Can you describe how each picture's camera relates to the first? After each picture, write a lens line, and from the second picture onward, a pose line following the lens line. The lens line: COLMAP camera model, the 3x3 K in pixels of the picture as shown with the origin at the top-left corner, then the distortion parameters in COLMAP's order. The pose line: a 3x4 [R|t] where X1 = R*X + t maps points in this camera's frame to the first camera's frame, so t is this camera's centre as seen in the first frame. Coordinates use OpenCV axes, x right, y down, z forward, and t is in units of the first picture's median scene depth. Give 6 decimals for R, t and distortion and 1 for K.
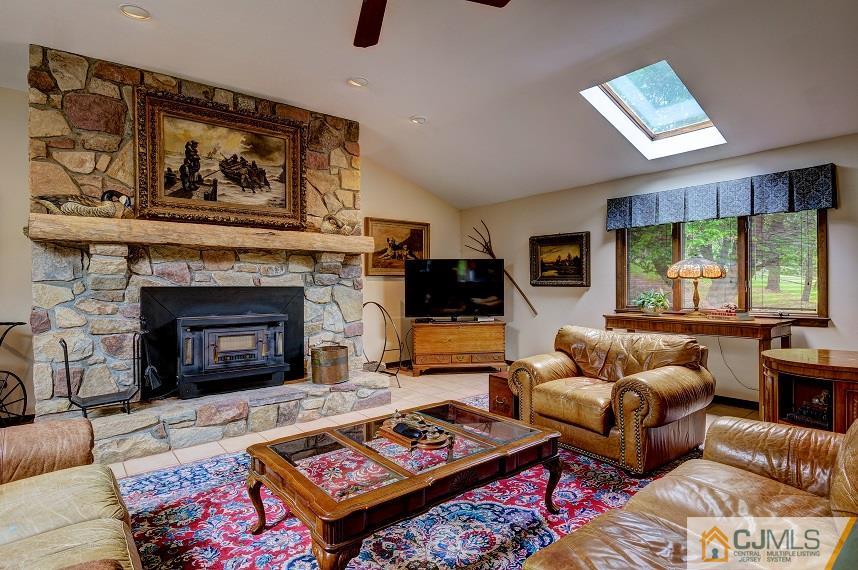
lens RADIAL K [[444.7, 0, 435.6], [0, 444.7, 286.9], [0, 0, 1]] dist [-0.013475, -0.003079]
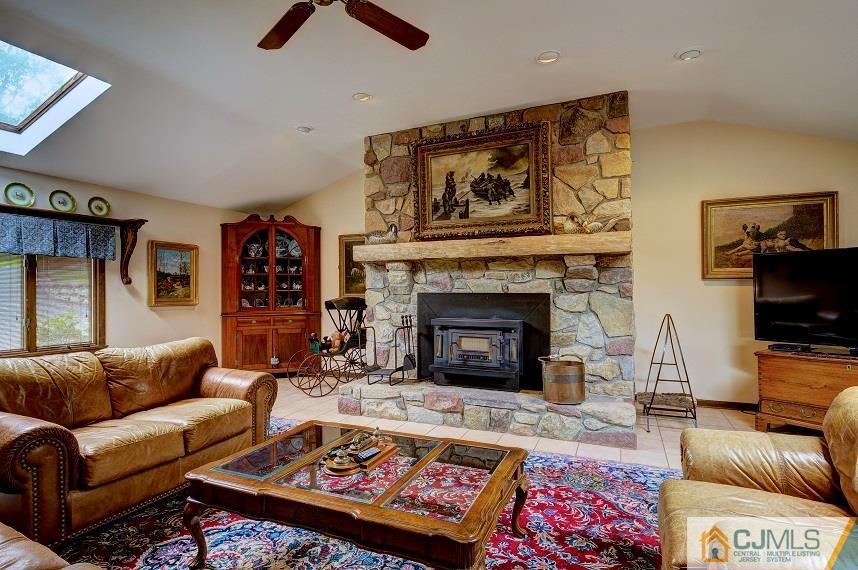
lens RADIAL K [[442.1, 0, 429.4], [0, 442.1, 284.6], [0, 0, 1]] dist [0.004122, -0.002138]
pose [[0.448957, -0.006173, -0.893532, 0.478841], [-0.003415, 0.999957, -0.008623, -0.011773], [0.893547, 0.006923, 0.448917, 0.398795]]
